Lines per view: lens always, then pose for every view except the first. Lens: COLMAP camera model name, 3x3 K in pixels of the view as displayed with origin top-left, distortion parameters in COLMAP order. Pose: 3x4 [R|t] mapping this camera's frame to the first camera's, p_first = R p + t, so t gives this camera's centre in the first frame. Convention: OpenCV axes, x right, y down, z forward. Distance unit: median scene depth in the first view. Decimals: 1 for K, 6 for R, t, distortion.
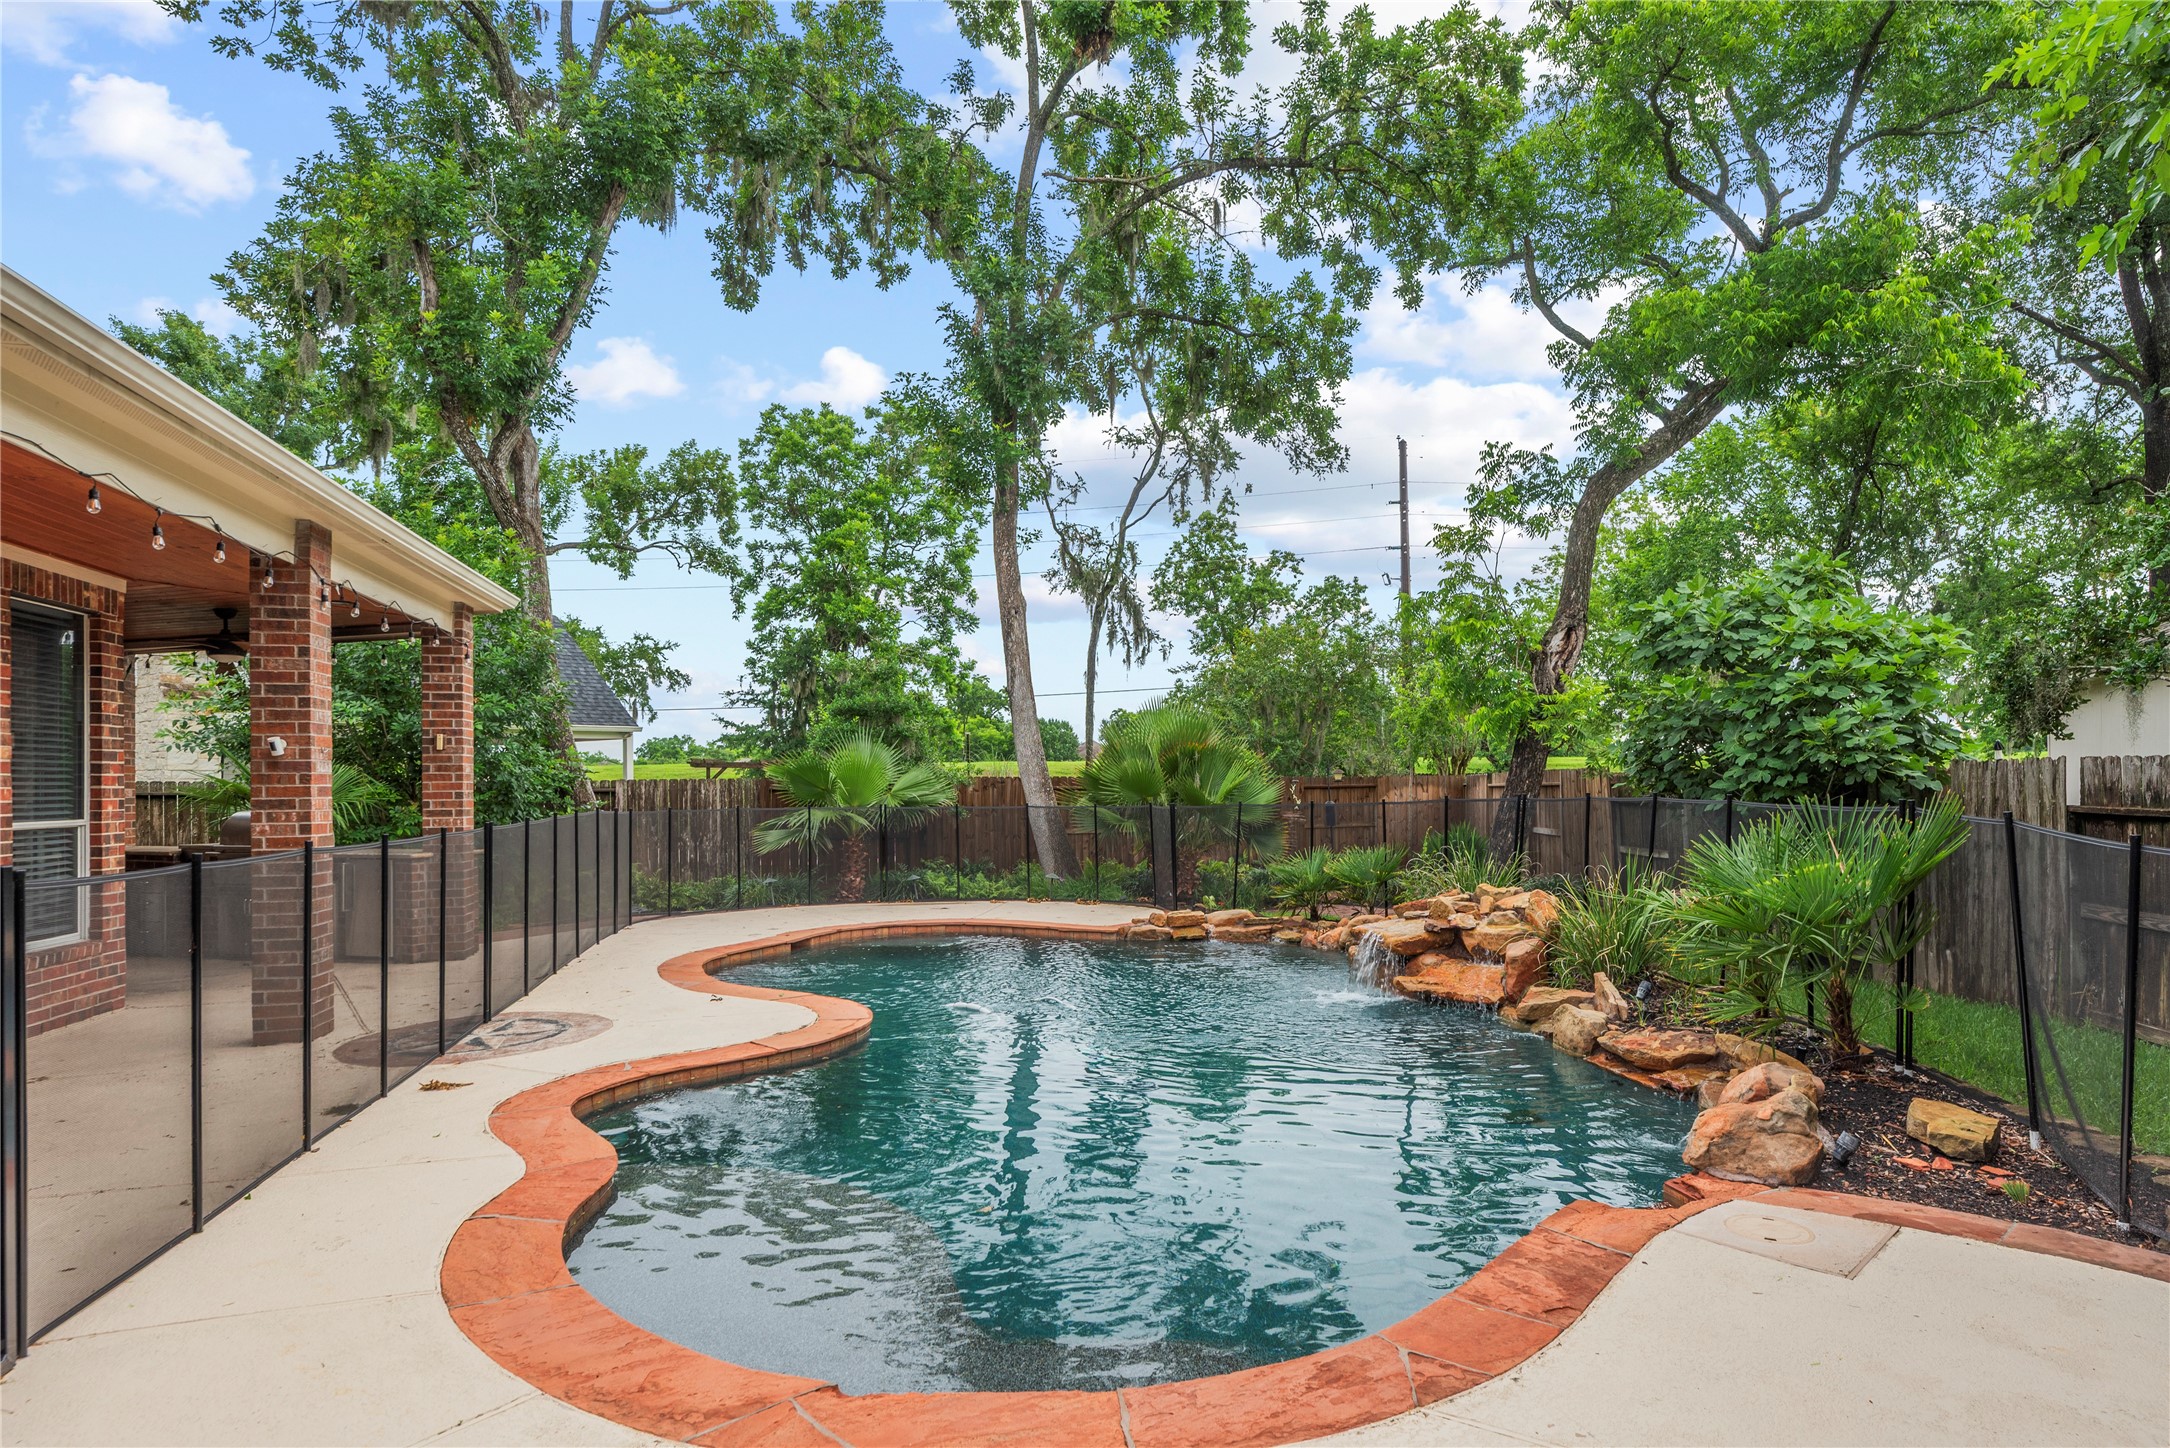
lens RADIAL K [[1201.1, 0, 1088.3], [0, 1201.1, 812.2], [0, 0, 1]] dist [-0.001122, -0.000309]
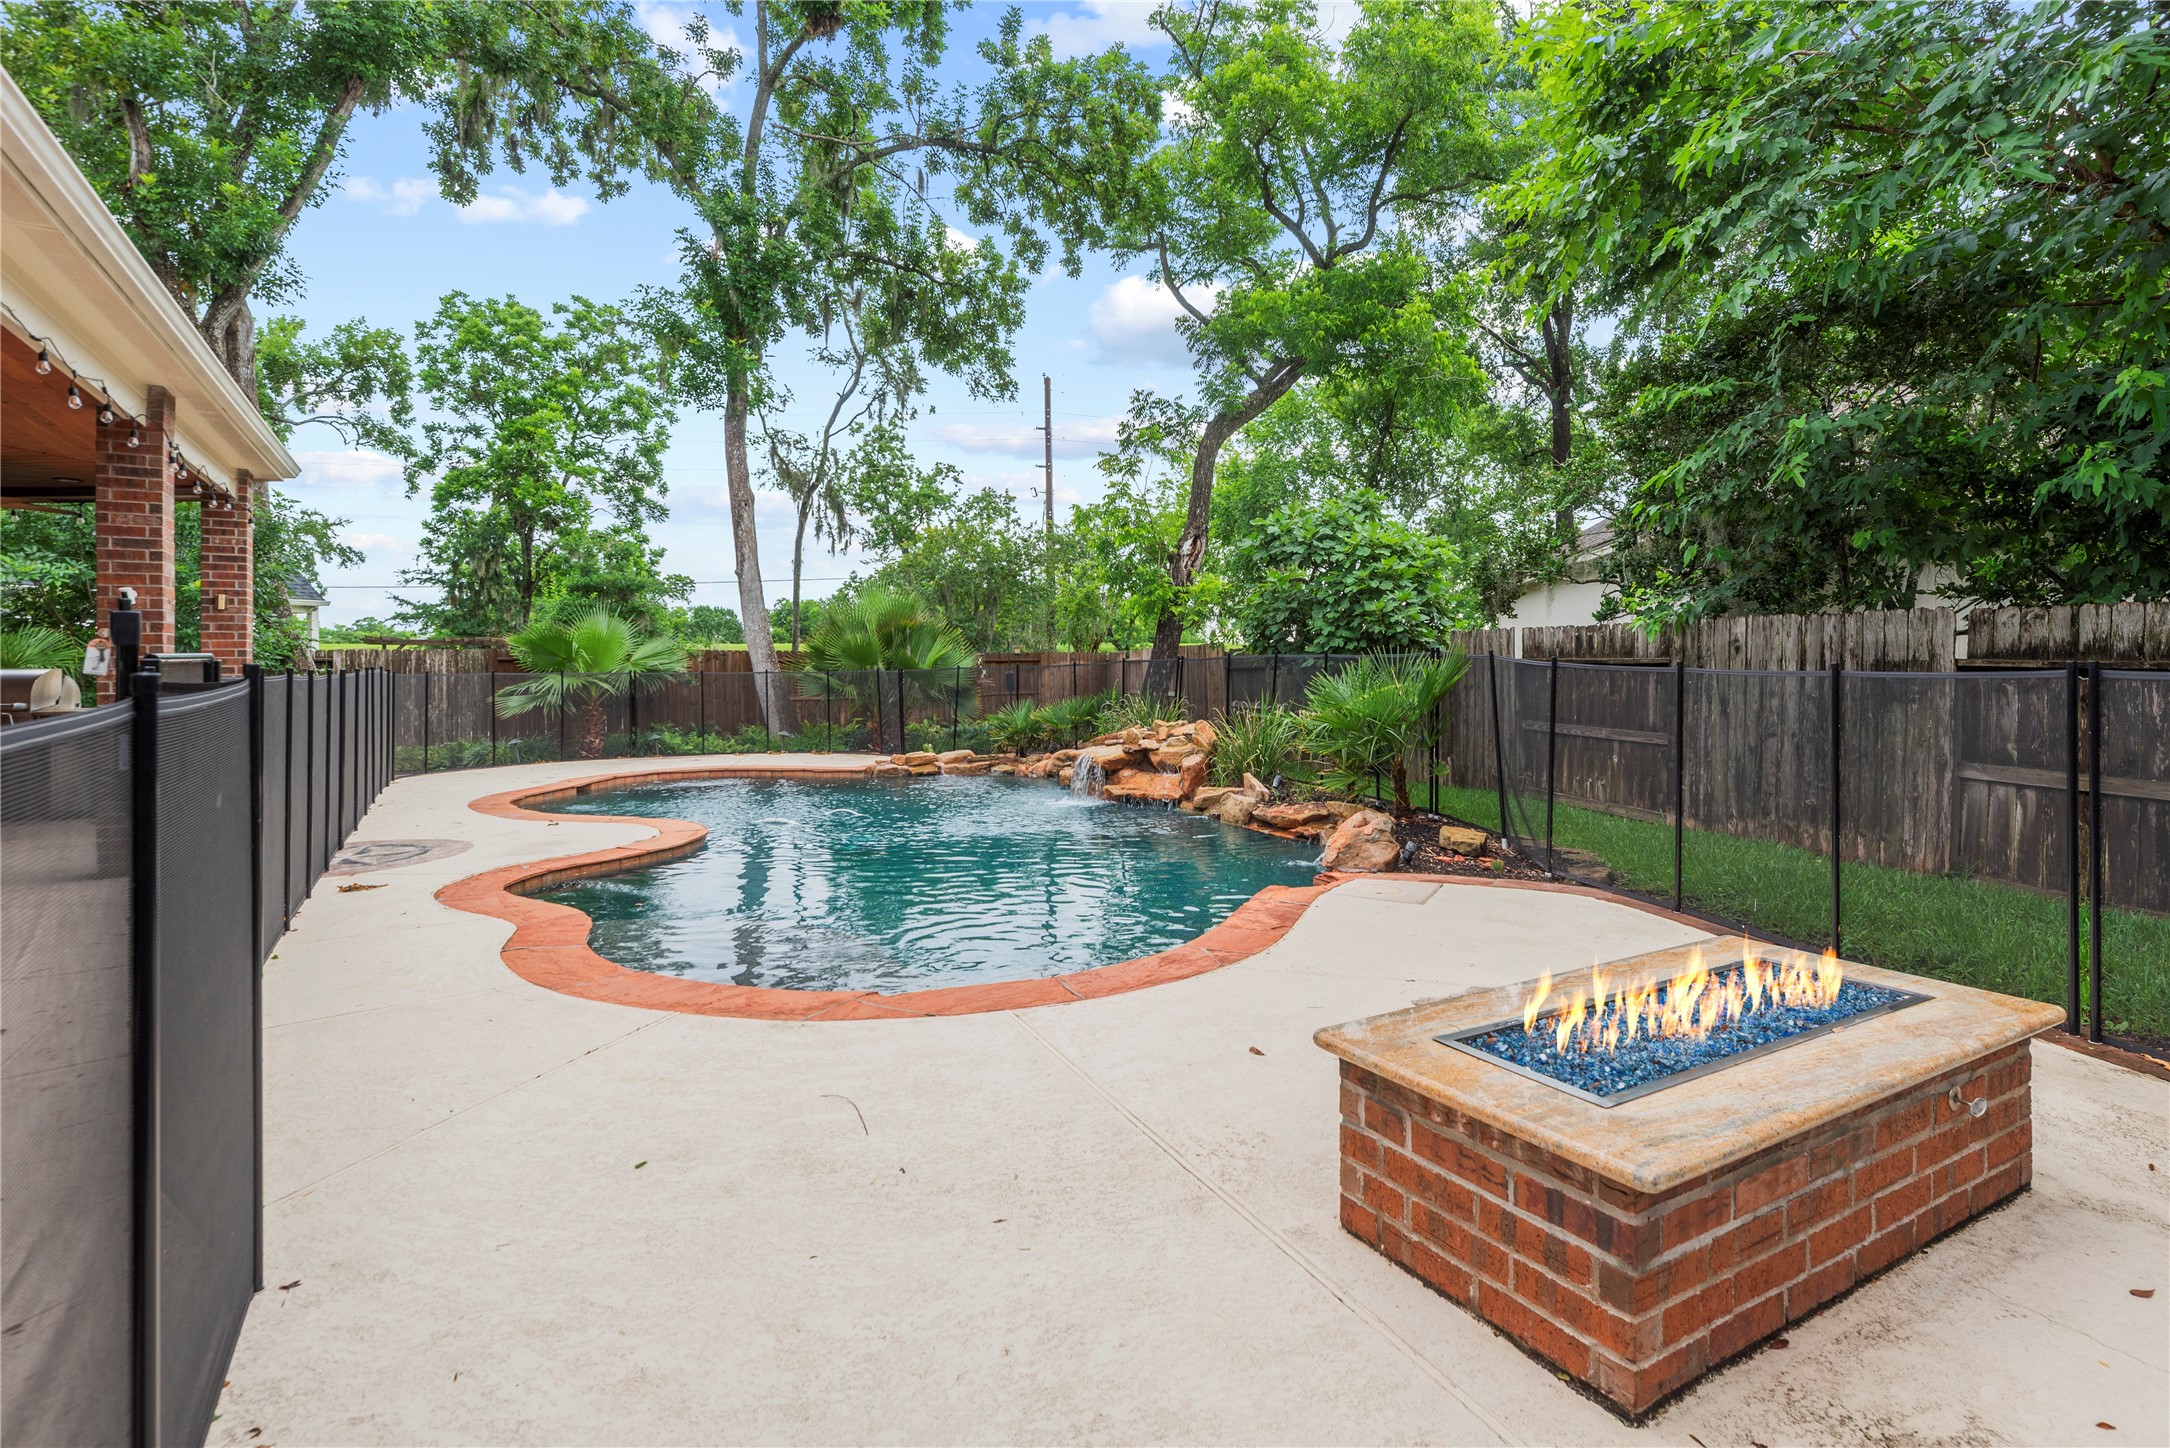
lens RADIAL K [[1072.1, 0, 1083.1], [0, 1072.1, 707.9], [0, 0, 1]] dist [-0.004665, 0.002091]
pose [[0.952198, -0.009558, 0.305333, -0.073326], [0.005955, 0.999901, 0.012727, 0.017685], [-0.305424, -0.010301, 0.952161, -0.079372]]
